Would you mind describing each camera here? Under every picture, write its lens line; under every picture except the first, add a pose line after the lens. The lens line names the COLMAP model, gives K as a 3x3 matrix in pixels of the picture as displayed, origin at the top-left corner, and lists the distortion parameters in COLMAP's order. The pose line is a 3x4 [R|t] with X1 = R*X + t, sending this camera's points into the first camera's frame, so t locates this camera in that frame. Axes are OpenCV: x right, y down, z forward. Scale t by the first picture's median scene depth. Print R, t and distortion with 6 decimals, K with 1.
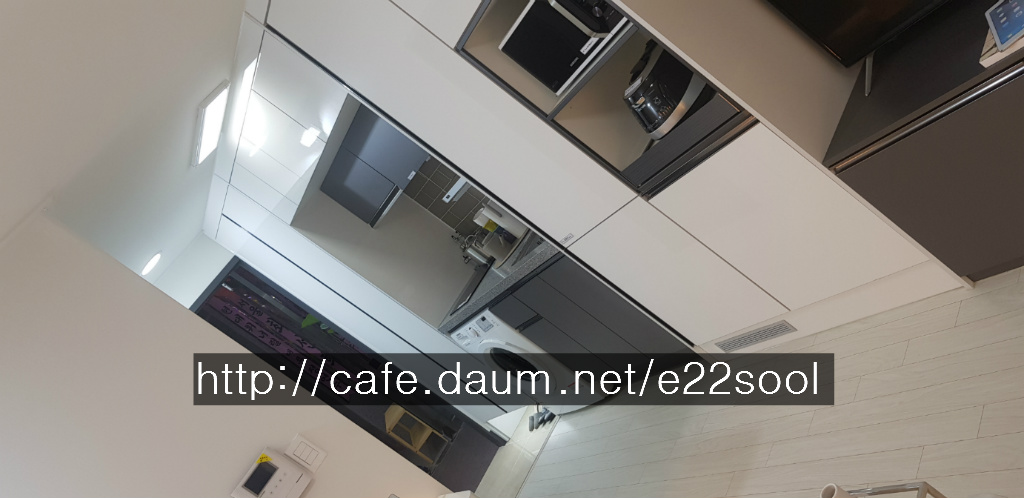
lens RADIAL K [[803.1, 0, 523.9], [0, 803.1, 272.0], [0, 0, 1]] dist [0.100287, -0.187479]
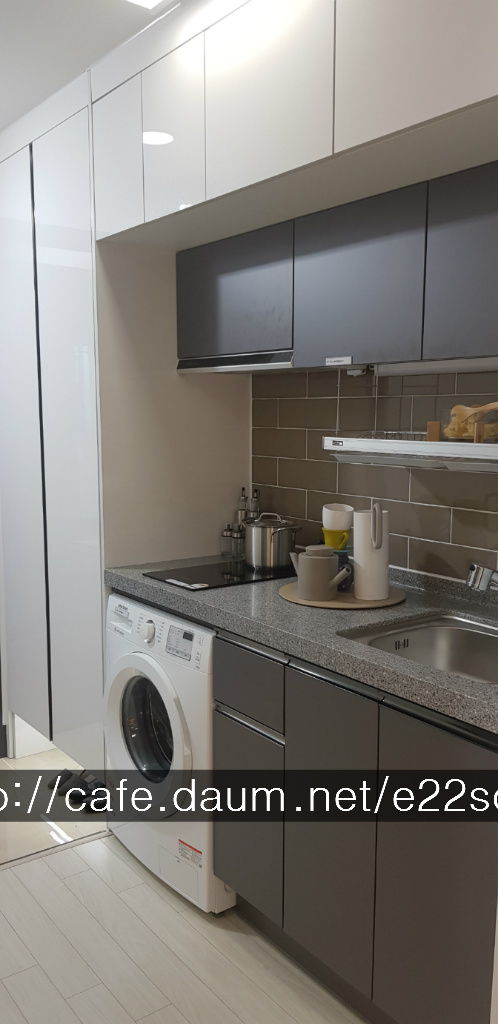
lens RADIAL K [[803.1, 0, 248.9], [0, 803.1, 526.9], [0, 0, 1]] dist [0.100287, -0.187479]
pose [[0.608289, 0.791235, 0.062702, -0.112764], [-0.781193, 0.610799, -0.129086, 0.050436], [-0.140436, 0.029539, 0.989649, 0.462656]]
